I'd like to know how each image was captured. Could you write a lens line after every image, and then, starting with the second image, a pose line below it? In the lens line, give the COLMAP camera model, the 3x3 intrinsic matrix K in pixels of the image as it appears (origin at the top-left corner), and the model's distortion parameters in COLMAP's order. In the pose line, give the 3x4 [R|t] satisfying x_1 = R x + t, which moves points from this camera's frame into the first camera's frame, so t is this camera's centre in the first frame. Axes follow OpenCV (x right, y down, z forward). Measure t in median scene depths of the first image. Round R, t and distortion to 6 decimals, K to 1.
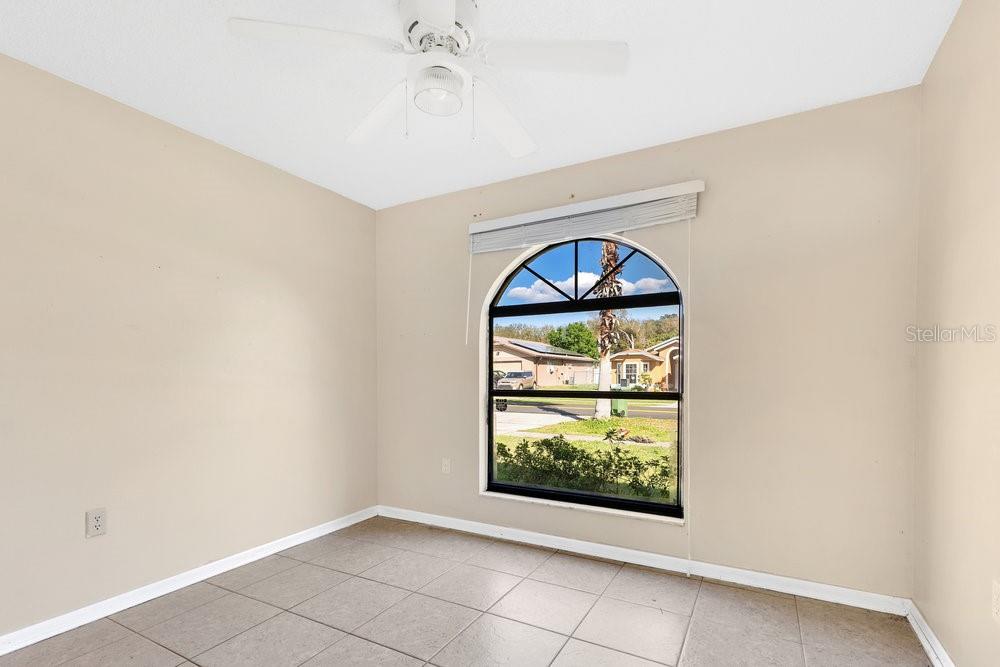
lens RADIAL K [[470.7, 0, 502.1], [0, 470.7, 369.8], [0, 0, 1]] dist [0.017933, 0.000036]
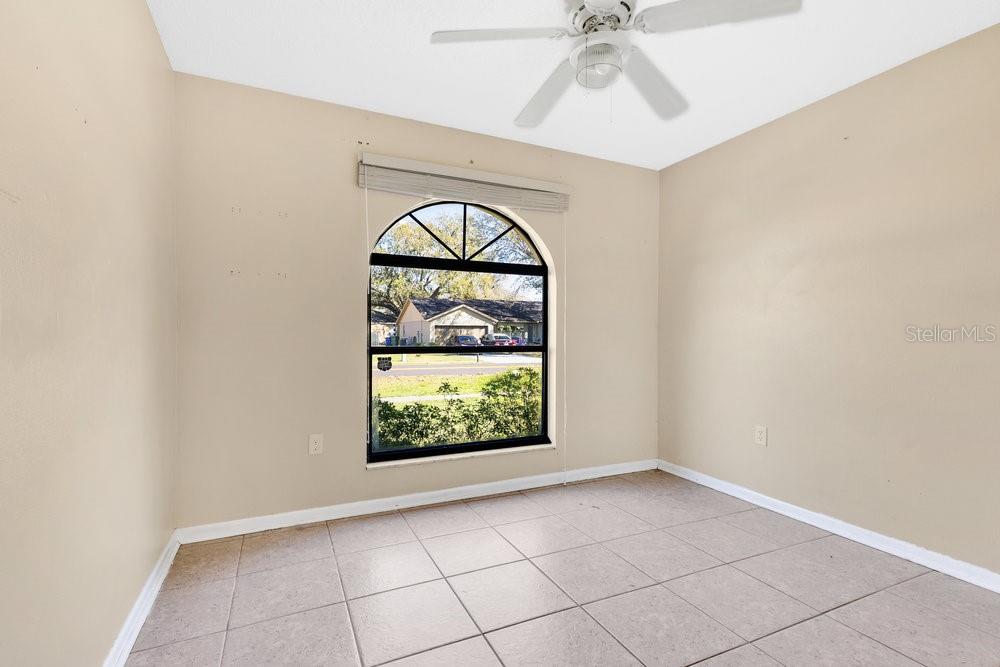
lens RADIAL K [[452.4, 0, 500.5], [0, 452.4, 331.3], [0, 0, 1]] dist [0.011508, -0.000457]
pose [[0.593436, 0.006245, 0.804857, -0.607232], [-0.019247, 0.999794, 0.006433, 0.002893], [-0.804651, -0.019309, 0.593434, 0.330518]]
